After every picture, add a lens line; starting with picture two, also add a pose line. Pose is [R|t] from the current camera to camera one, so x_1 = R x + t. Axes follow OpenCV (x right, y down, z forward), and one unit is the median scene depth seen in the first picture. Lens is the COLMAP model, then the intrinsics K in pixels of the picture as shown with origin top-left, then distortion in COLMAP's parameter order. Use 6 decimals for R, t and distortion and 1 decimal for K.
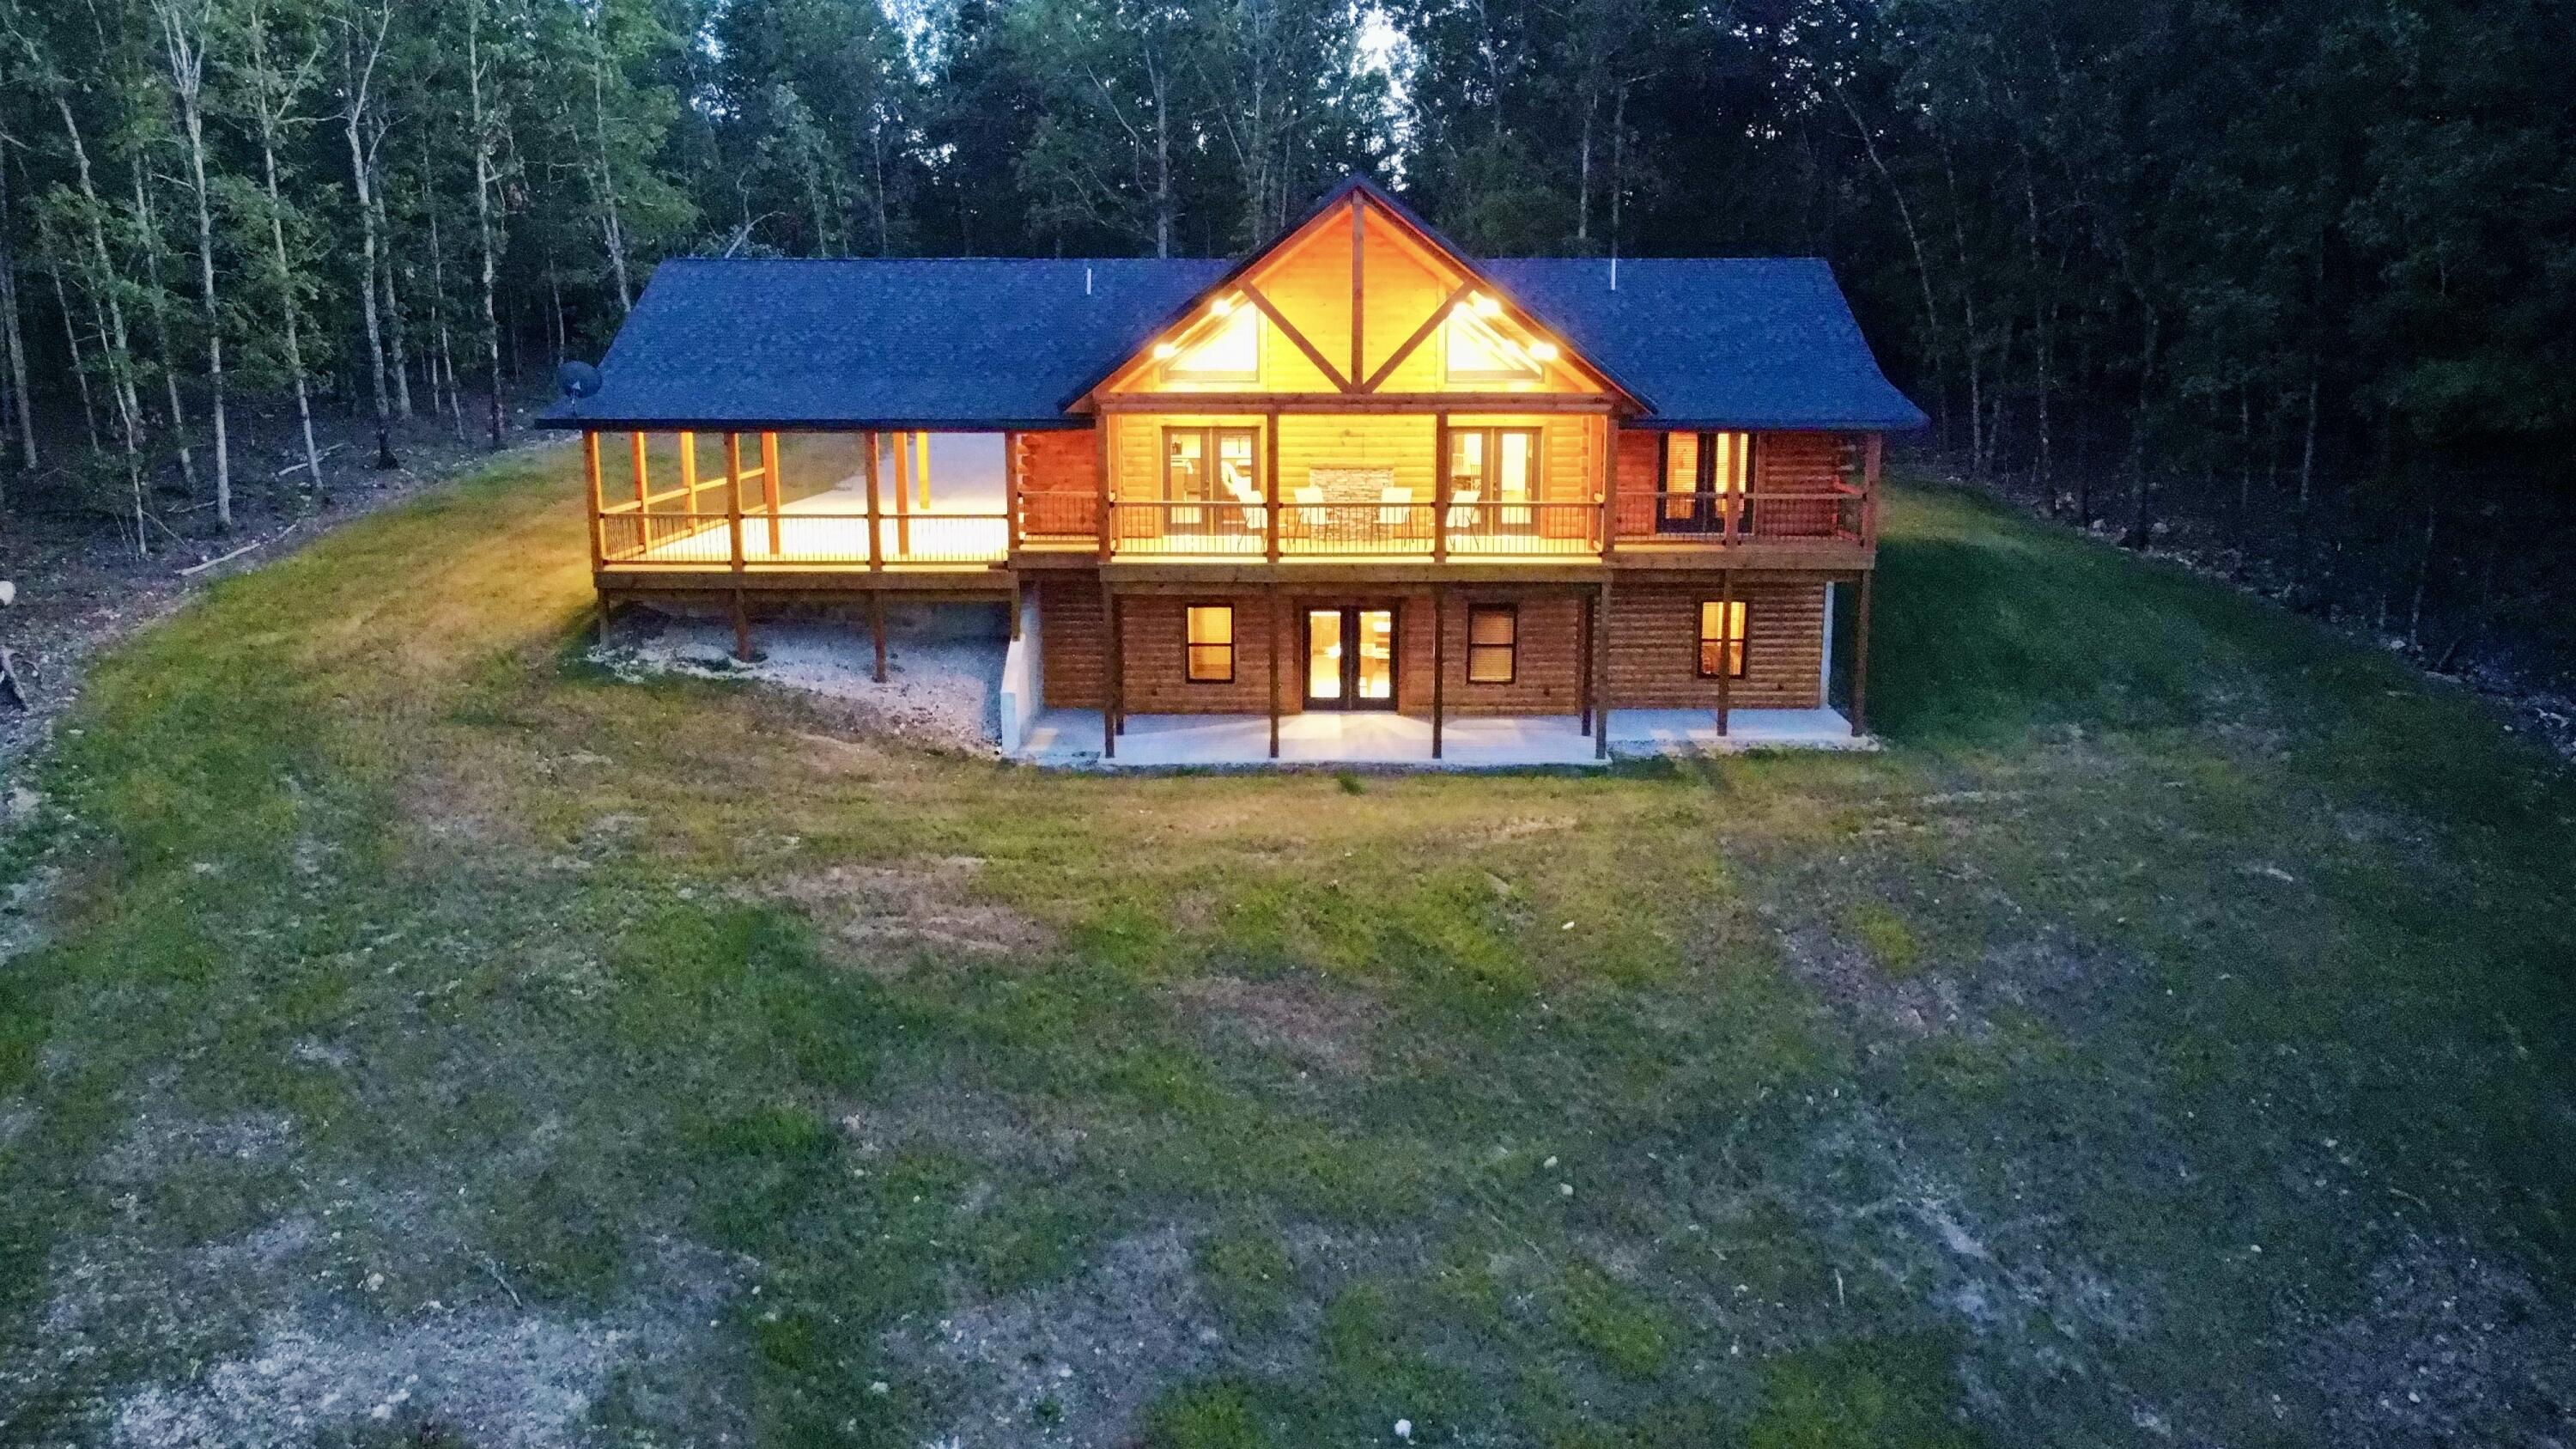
lens RADIAL K [[1963.5, 0, 1283.9], [0, 1963.5, 719.0], [0, 0, 1]] dist [0.000728, -0.005001]
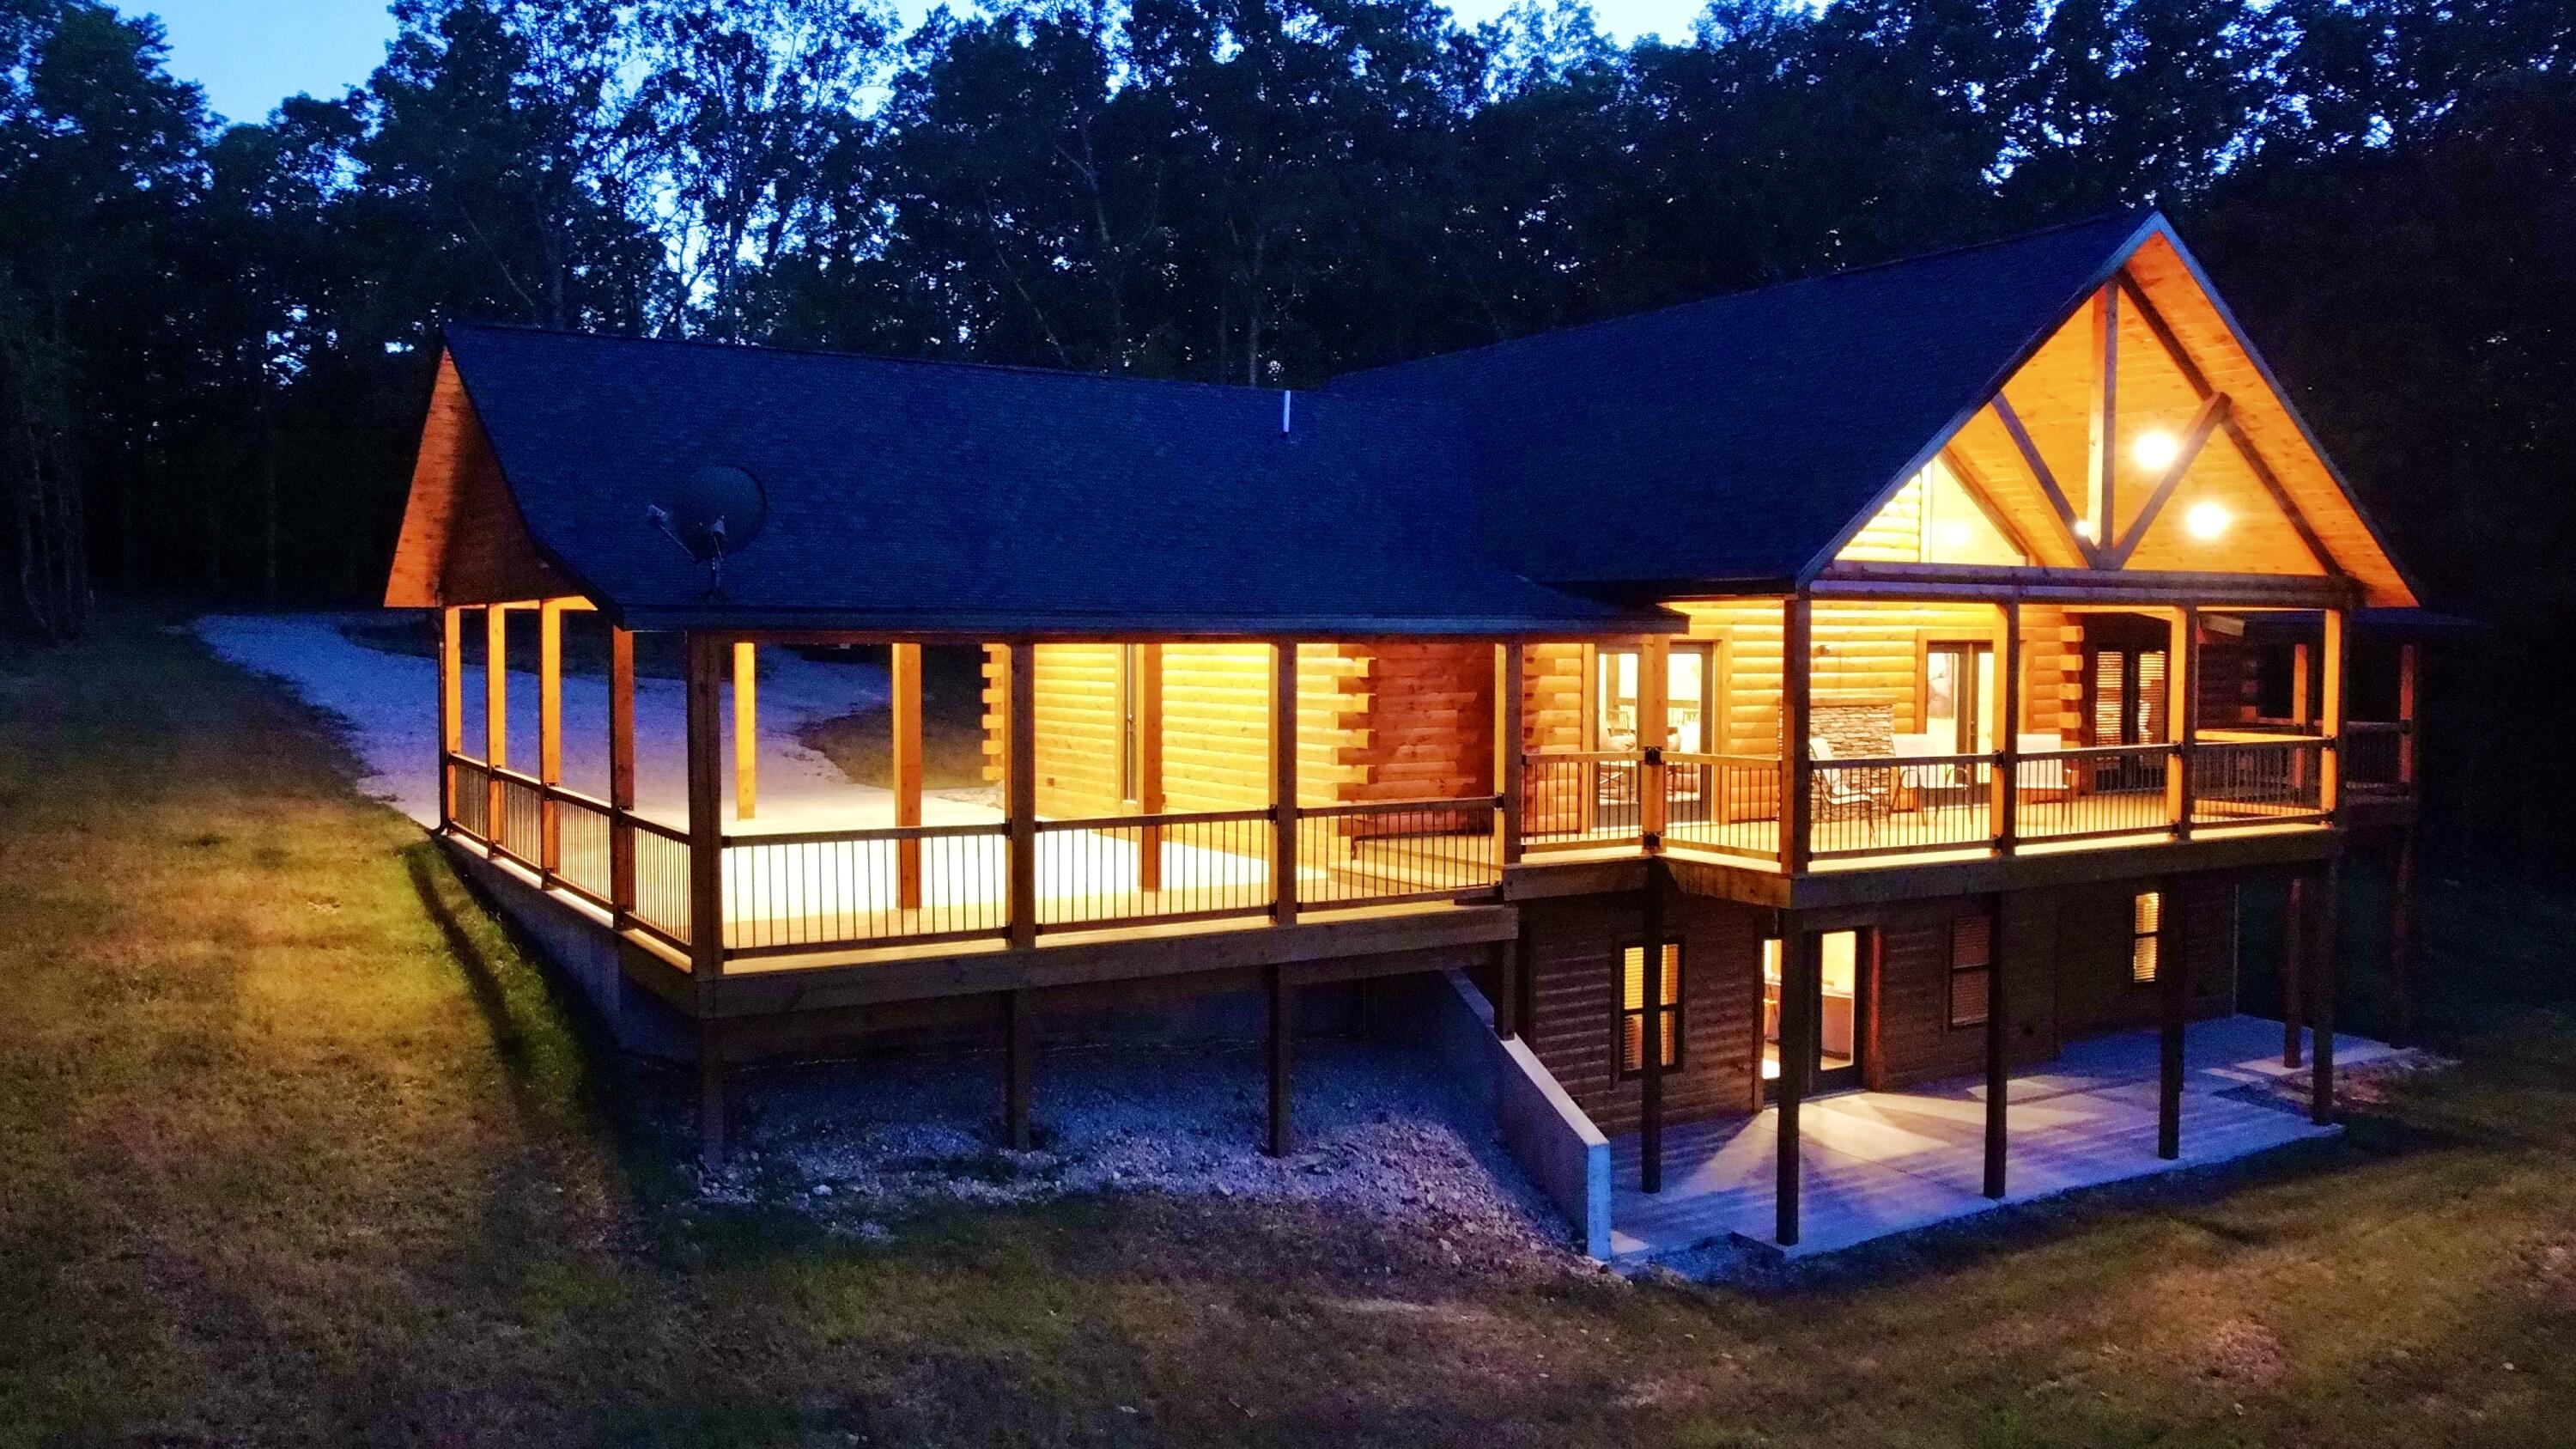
lens RADIAL K [[1963.5, 0, 1288.8], [0, 1963.5, 736.1], [0, 0, 1]] dist [0.000728, -0.005001]
pose [[0.843306, -0.023449, 0.536921, -0.476988], [0.099451, 0.988602, -0.113026, -0.068185], [-0.528151, 0.148713, 0.836027, 0.600338]]
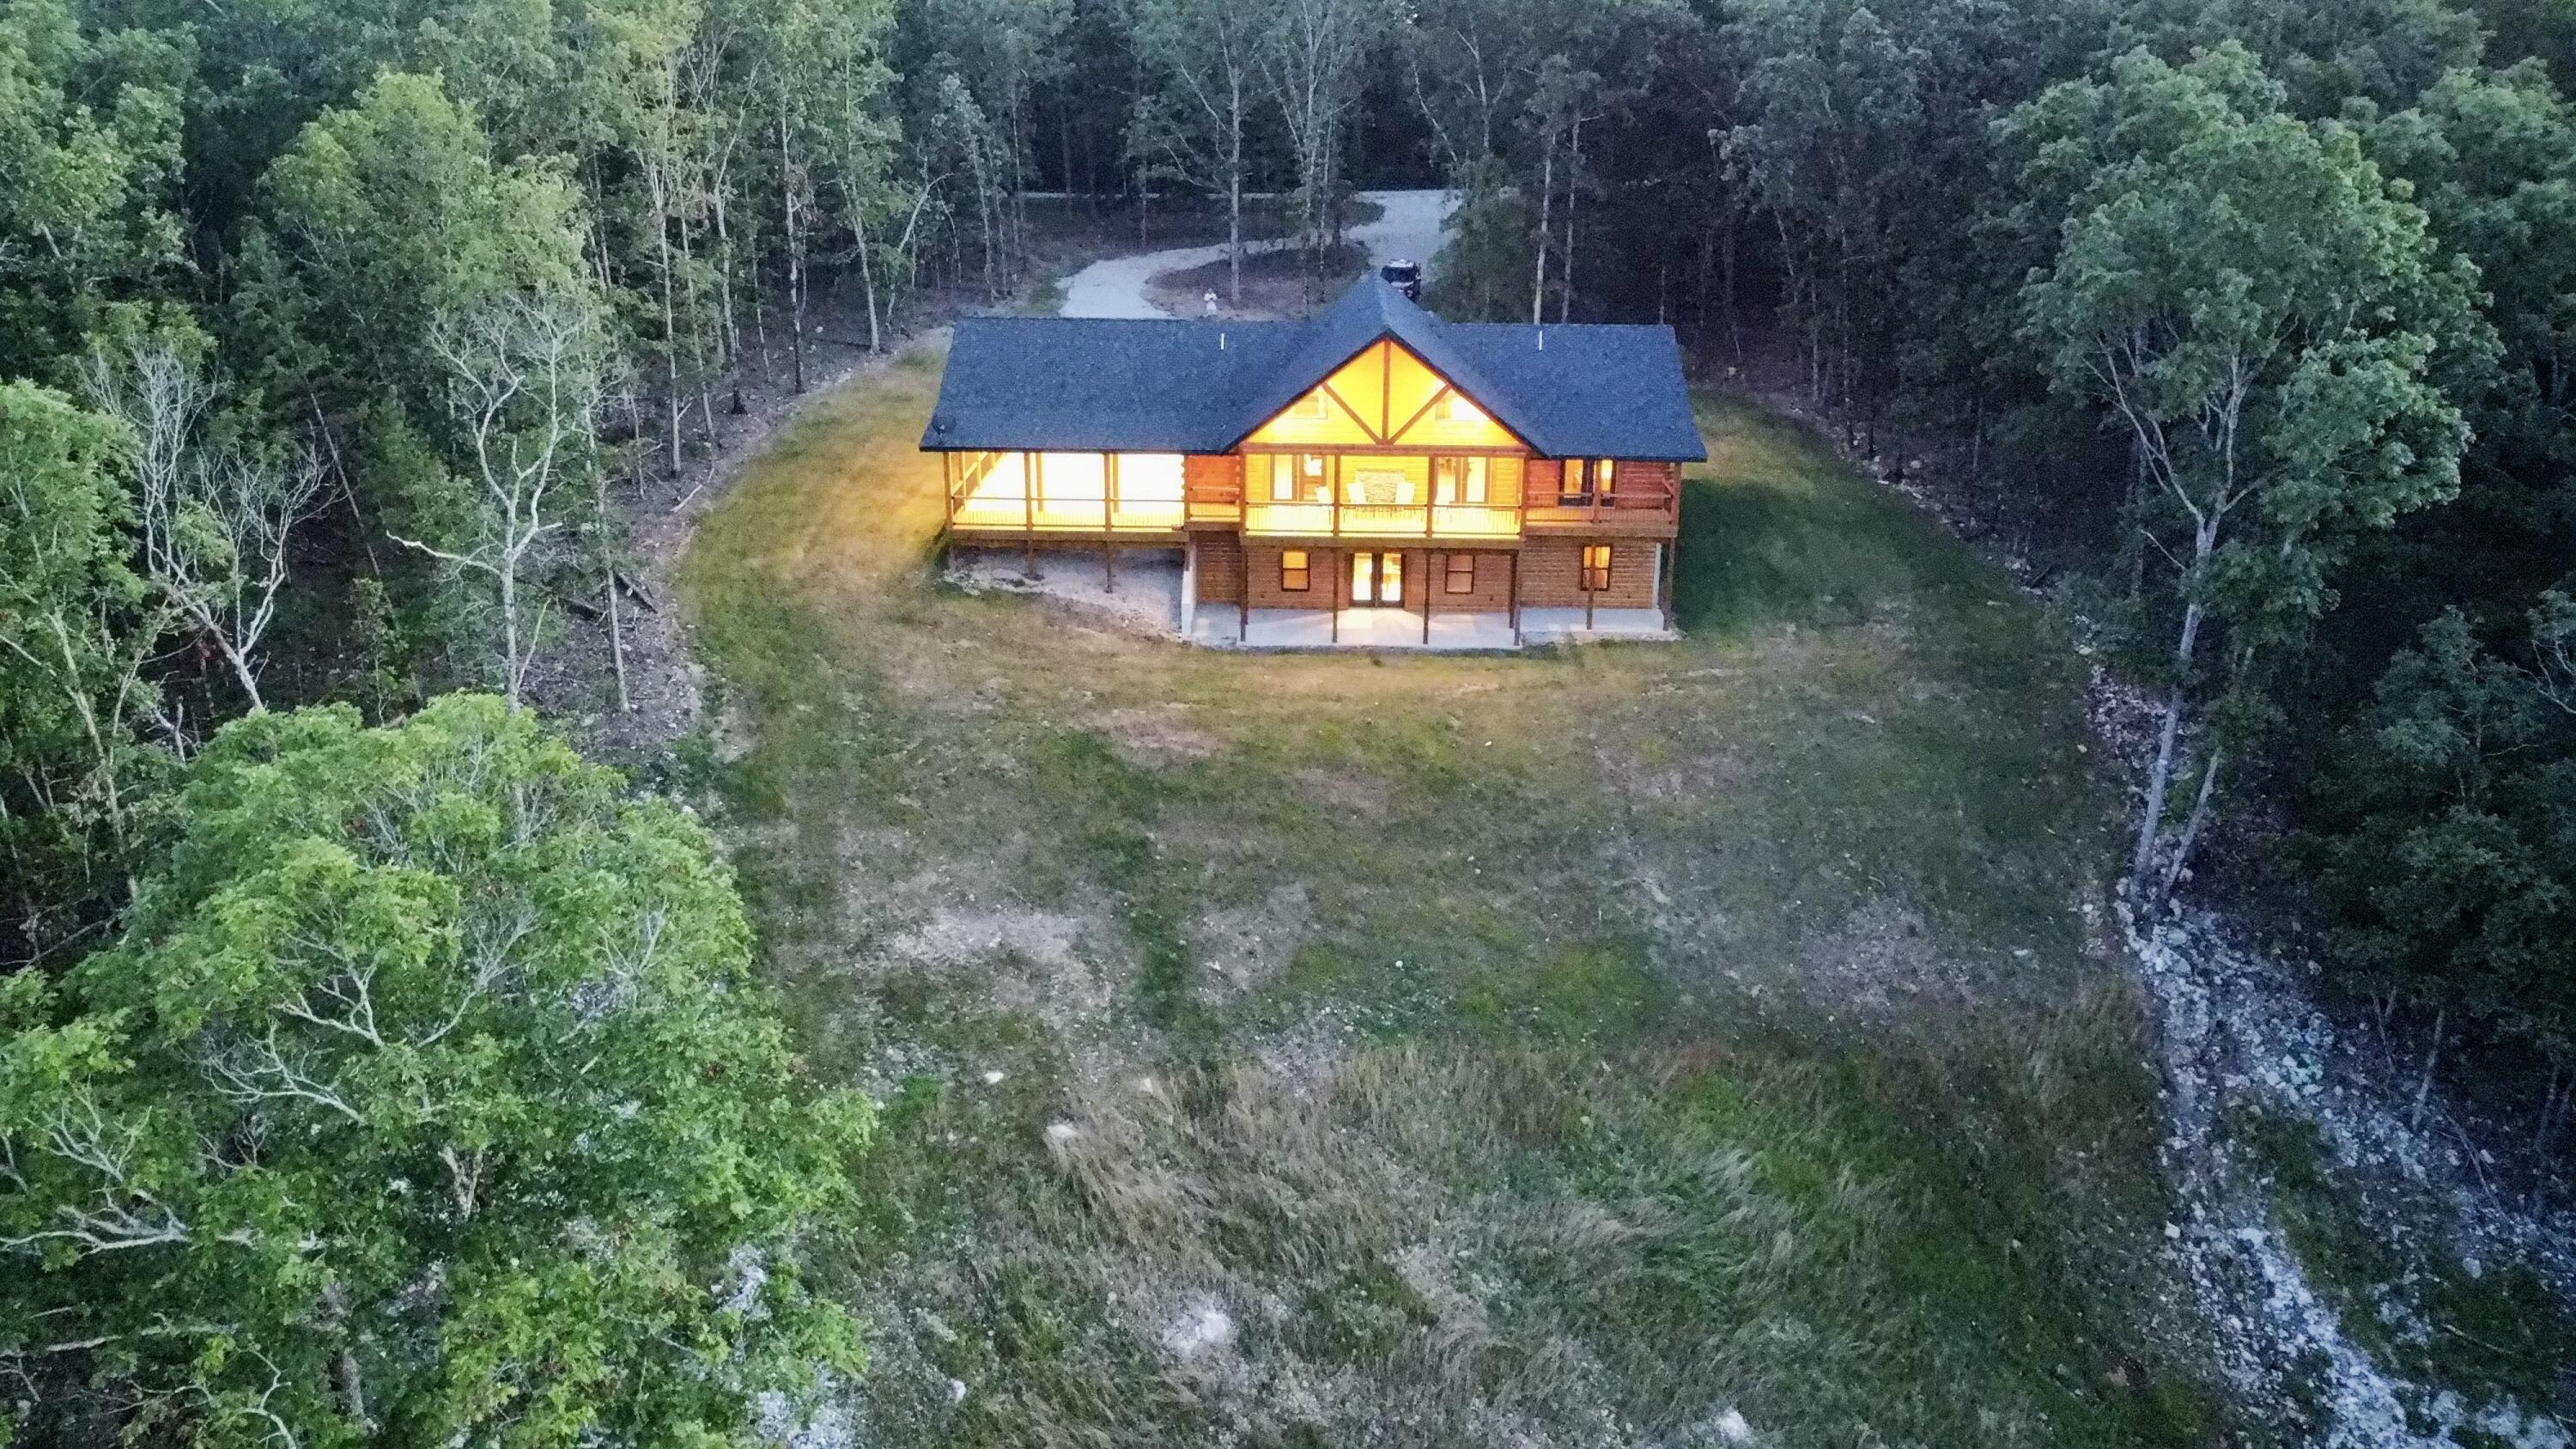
lens RADIAL K [[1963.5, 0, 1280.8], [0, 1963.5, 722.9], [0, 0, 1]] dist [0.000728, -0.005001]
pose [[0.999914, 0.012090, -0.004990, -0.043920], [-0.011327, 0.991198, 0.131906, -0.141827], [0.006541, -0.131838, 0.991250, -0.779962]]
